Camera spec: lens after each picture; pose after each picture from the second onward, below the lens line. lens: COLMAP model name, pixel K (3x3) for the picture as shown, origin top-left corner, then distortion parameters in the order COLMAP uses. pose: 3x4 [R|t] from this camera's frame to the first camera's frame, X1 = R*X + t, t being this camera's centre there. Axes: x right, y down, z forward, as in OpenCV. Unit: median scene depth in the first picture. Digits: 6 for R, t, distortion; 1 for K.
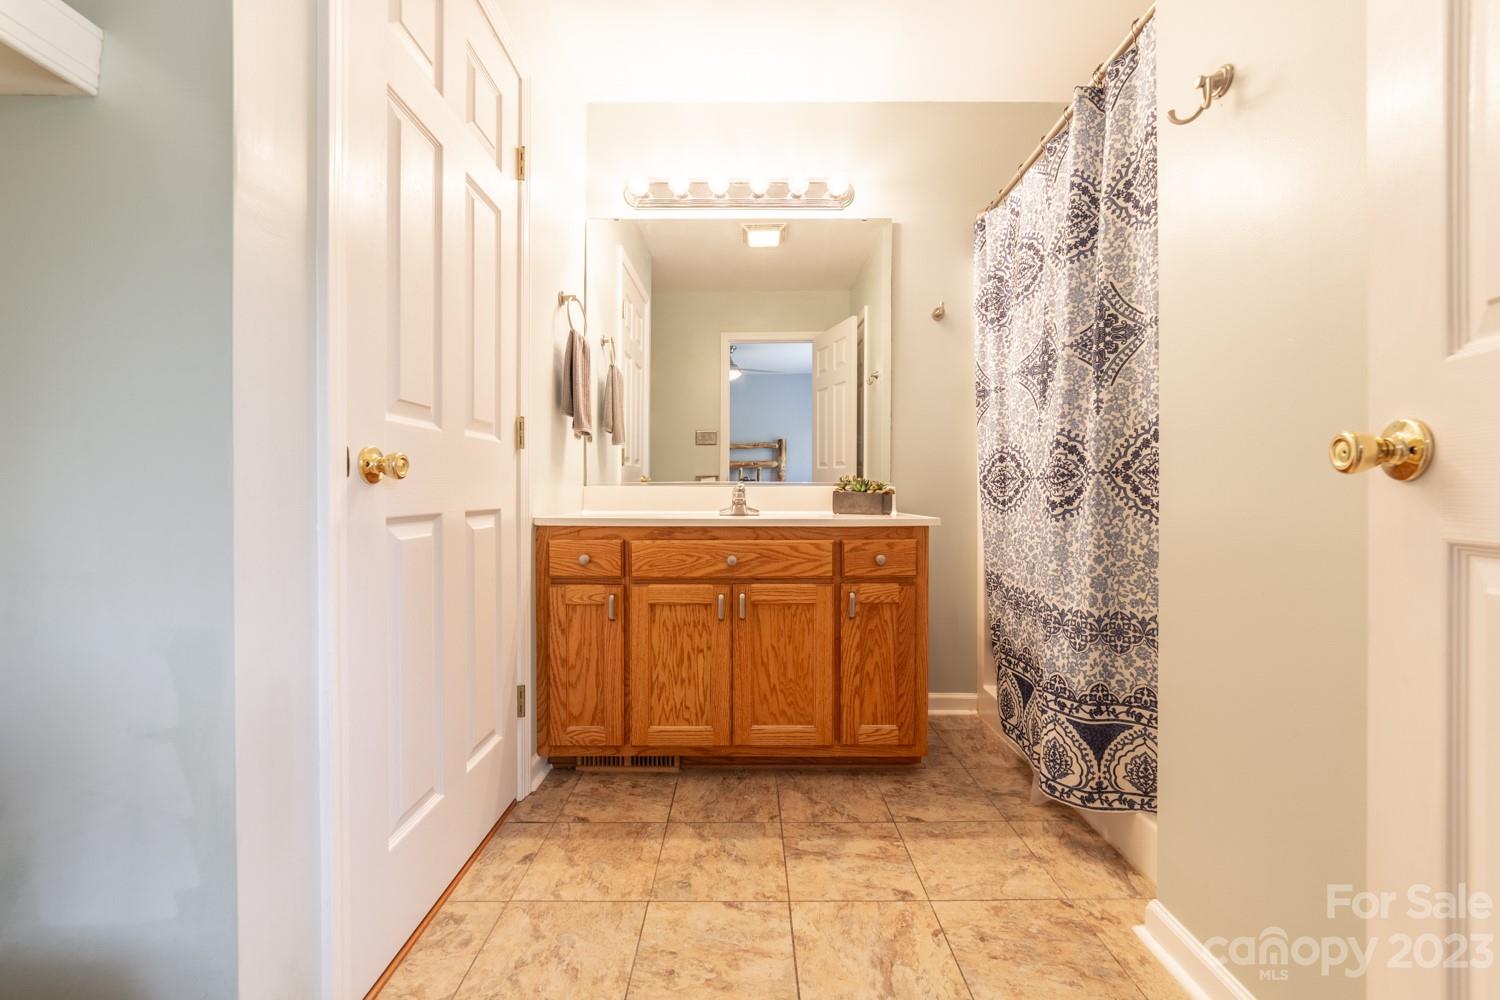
lens RADIAL K [[585.8, 0, 746.5], [0, 585.8, 494.4], [0, 0, 1]] dist [-0.019827, 0.007018]
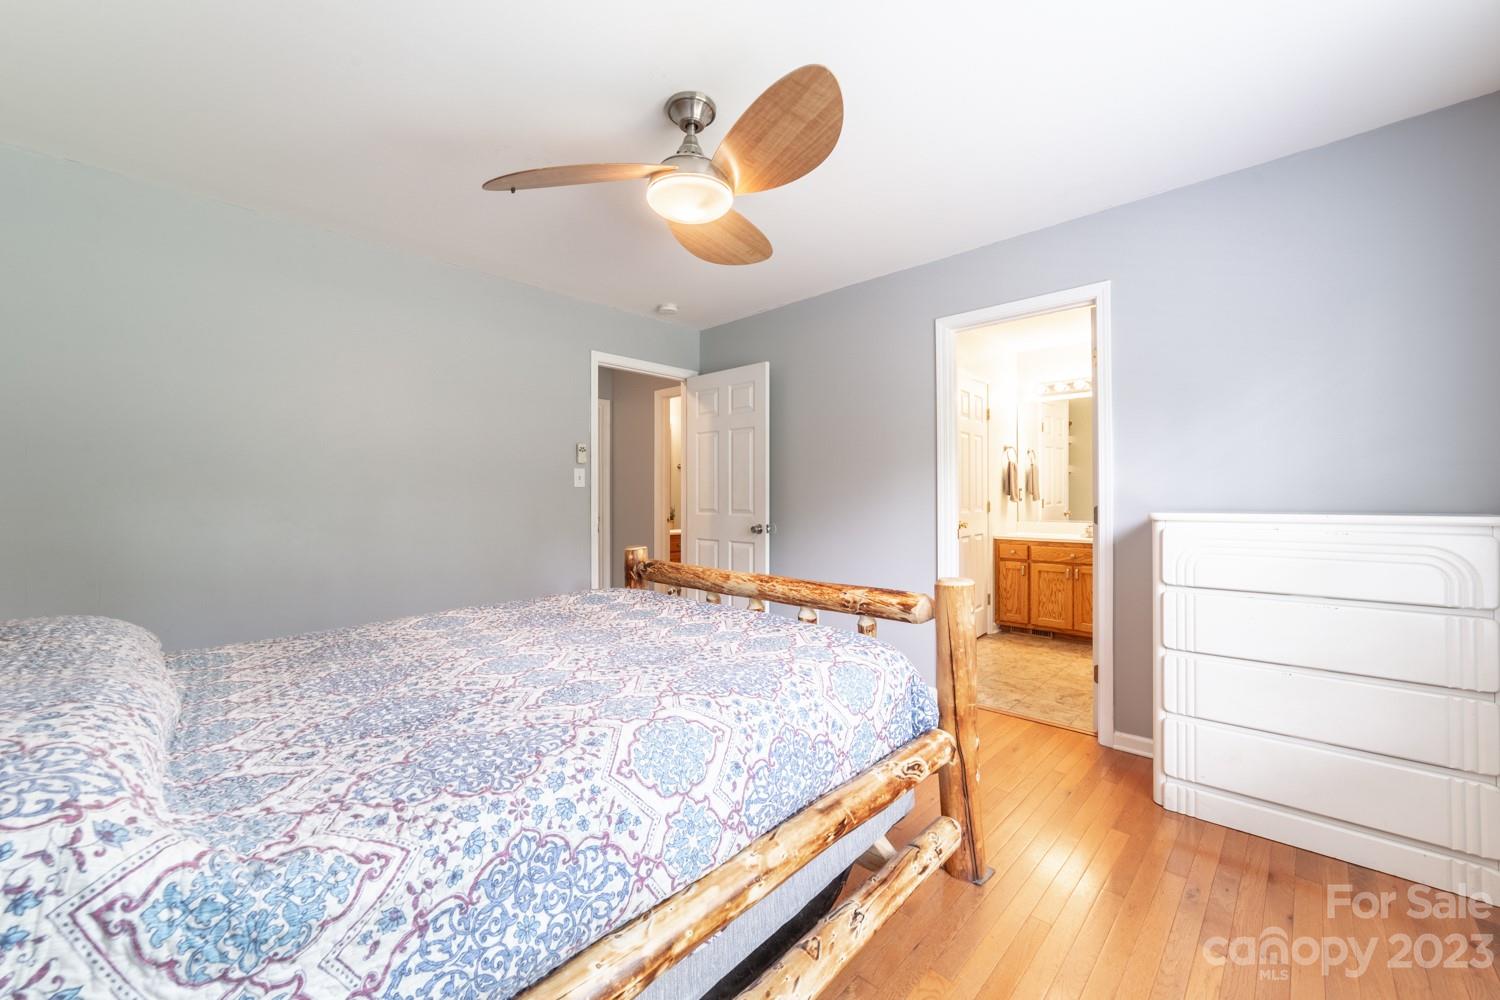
lens RADIAL K [[585.8, 0, 746.5], [0, 585.8, 494.4], [0, 0, 1]] dist [-0.019827, 0.007018]
pose [[0.724168, -0.009102, -0.689564, 0.690558], [-0.004148, 0.999837, -0.017555, -0.102995], [0.689611, 0.015573, 0.724012, -1.798901]]
